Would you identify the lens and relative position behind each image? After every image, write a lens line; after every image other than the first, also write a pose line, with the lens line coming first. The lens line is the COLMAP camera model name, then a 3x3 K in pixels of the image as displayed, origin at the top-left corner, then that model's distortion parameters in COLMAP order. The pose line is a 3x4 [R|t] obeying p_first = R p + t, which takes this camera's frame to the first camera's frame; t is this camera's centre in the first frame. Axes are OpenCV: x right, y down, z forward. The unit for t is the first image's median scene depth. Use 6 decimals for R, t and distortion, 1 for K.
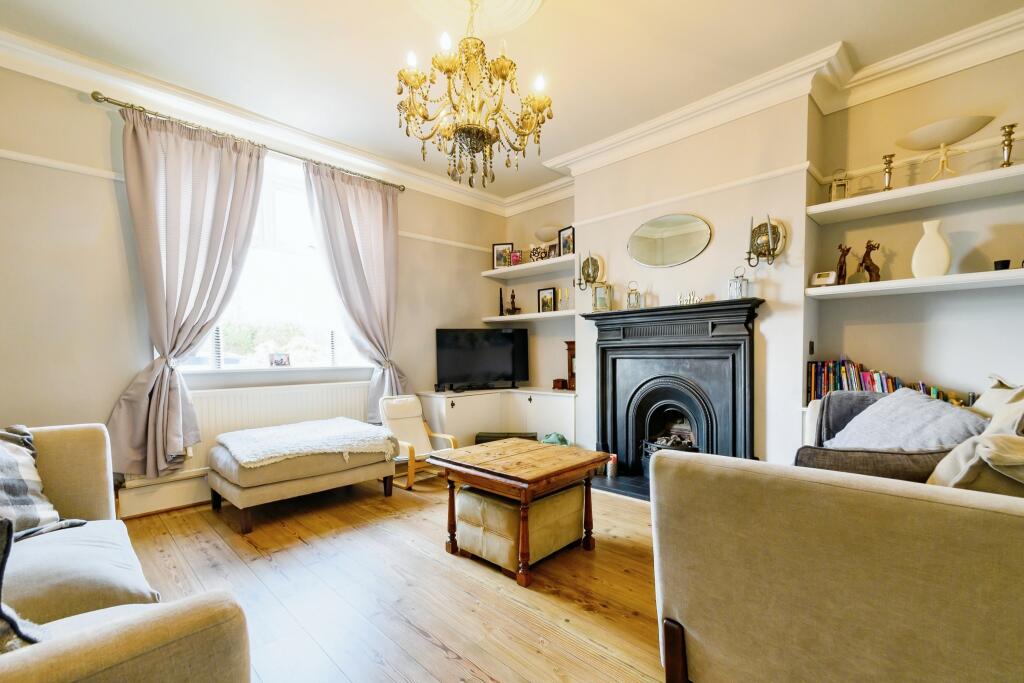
lens RADIAL K [[456.4, 0, 524.0], [0, 456.4, 360.1], [0, 0, 1]] dist [-0.001498, -0.000242]
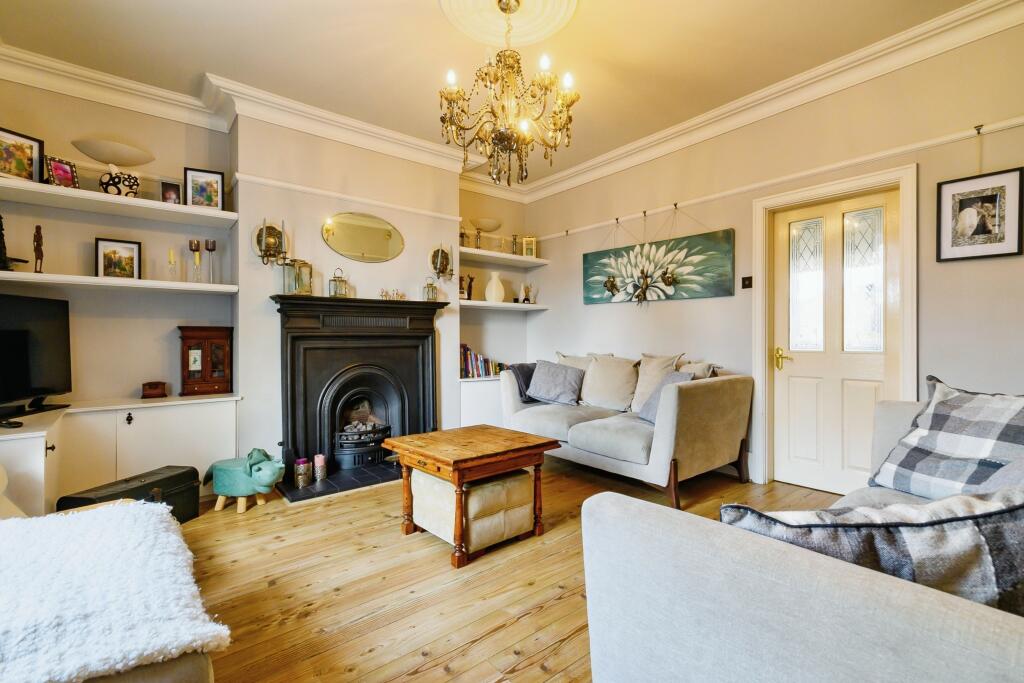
lens RADIAL K [[455.8, 0, 512.0], [0, 455.8, 341.5], [0, 0, 1]] dist [-0.000515, -0.000054]
pose [[0.109957, 0.007846, 0.993905, -0.758690], [0.020365, 0.999741, -0.010145, -0.001121], [-0.993728, 0.021356, 0.109769, 0.588984]]
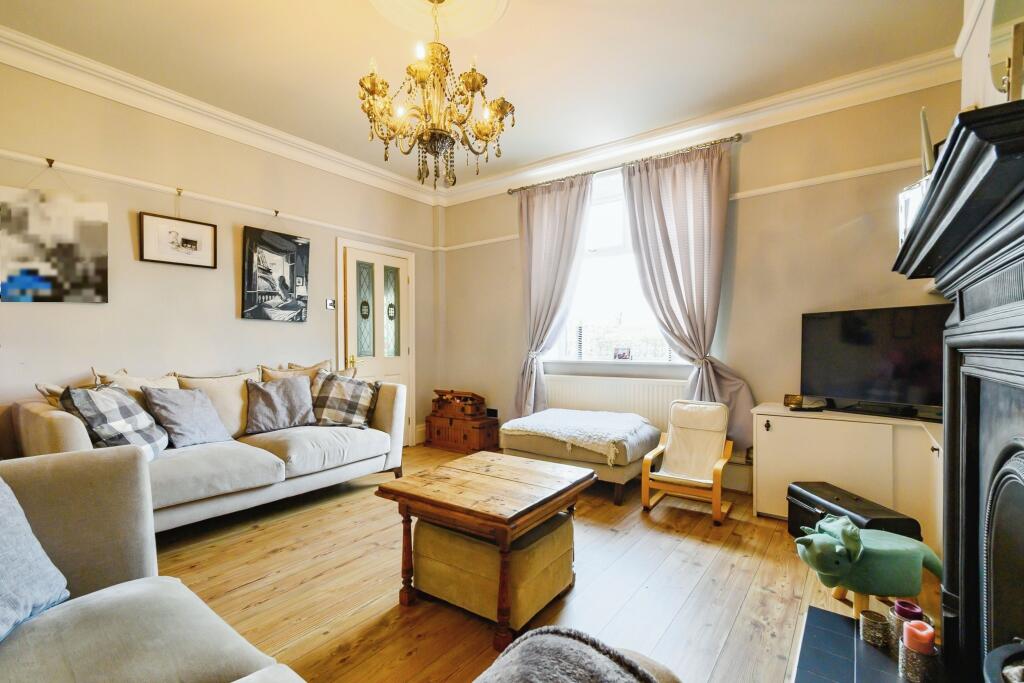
lens RADIAL K [[455.8, 0, 512.0], [0, 455.8, 341.5], [0, 0, 1]] dist [-0.000515, -0.000054]
pose [[0.124513, 0.000804, -0.992218, 0.573460], [-0.013541, 0.999908, -0.000889, -0.027455], [0.992126, 0.013546, 0.124512, 0.655314]]
